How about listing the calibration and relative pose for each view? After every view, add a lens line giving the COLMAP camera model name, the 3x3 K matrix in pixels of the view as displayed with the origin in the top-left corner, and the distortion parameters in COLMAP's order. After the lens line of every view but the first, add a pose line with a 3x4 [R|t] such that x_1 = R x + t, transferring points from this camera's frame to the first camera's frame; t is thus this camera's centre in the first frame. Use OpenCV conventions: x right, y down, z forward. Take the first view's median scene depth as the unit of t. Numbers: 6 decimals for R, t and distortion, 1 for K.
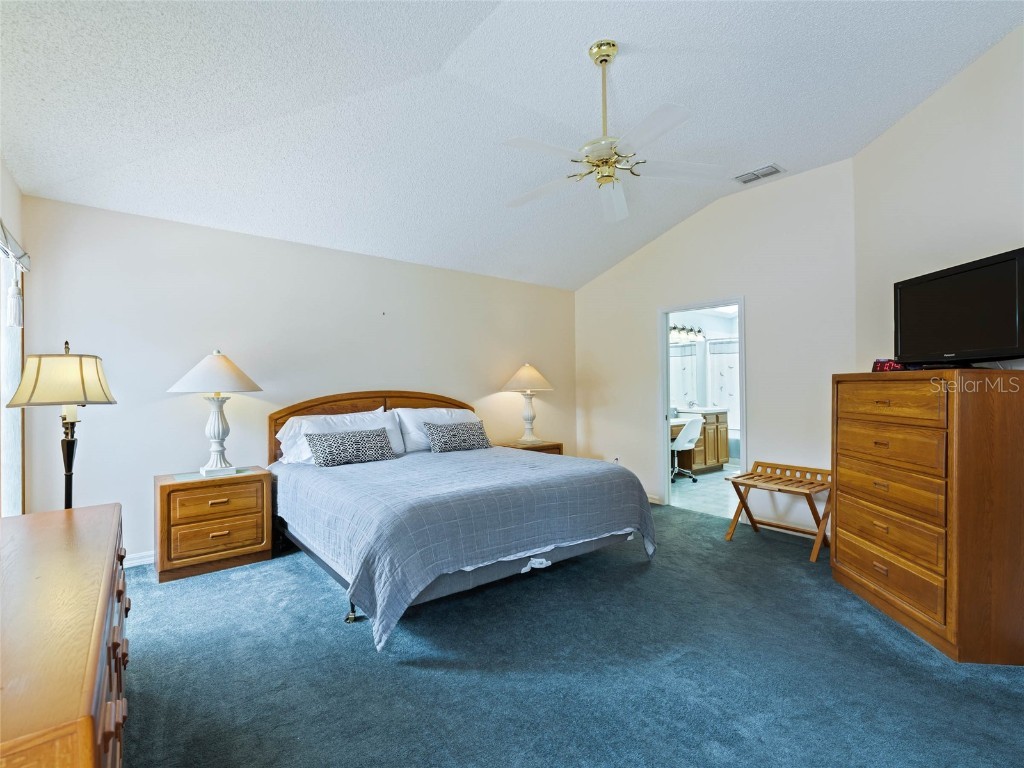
lens RADIAL K [[452.9, 0, 511.7], [0, 452.9, 378.2], [0, 0, 1]] dist [0.013296, 0.000203]
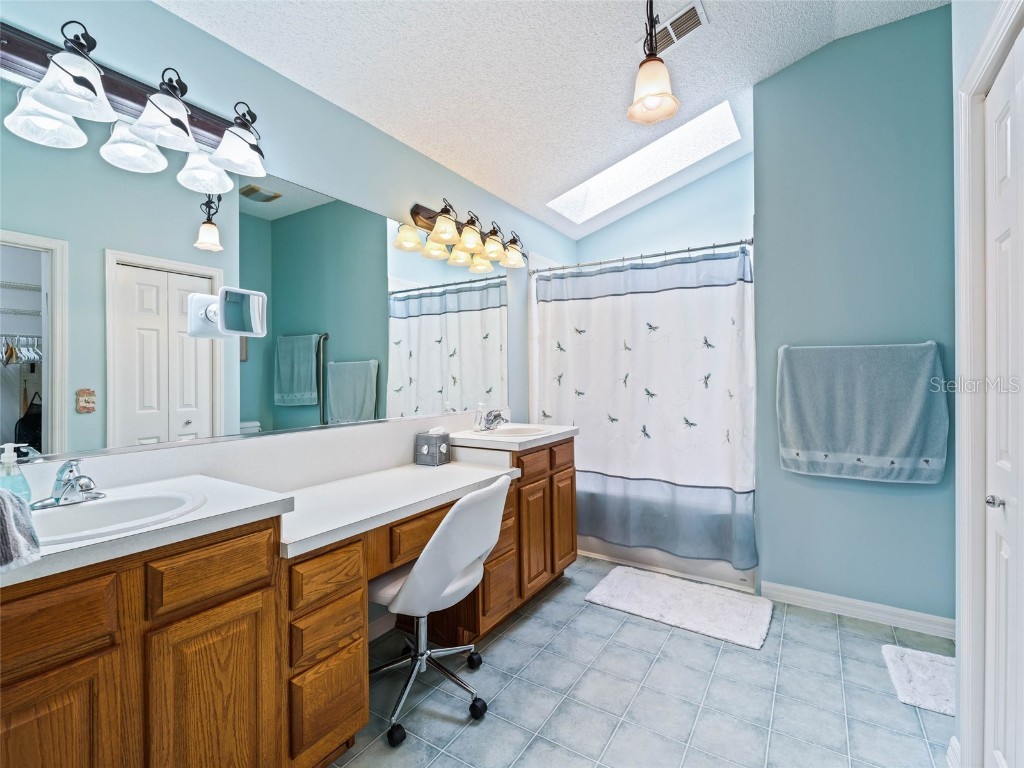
lens RADIAL K [[452.9, 0, 511.7], [0, 452.9, 378.2], [0, 0, 1]] dist [0.013296, 0.000203]
pose [[0.942135, -0.000914, 0.335232, 0.287548], [-0.005459, 0.999822, 0.018067, 0.014290], [-0.335189, -0.018851, 0.941962, 0.640822]]
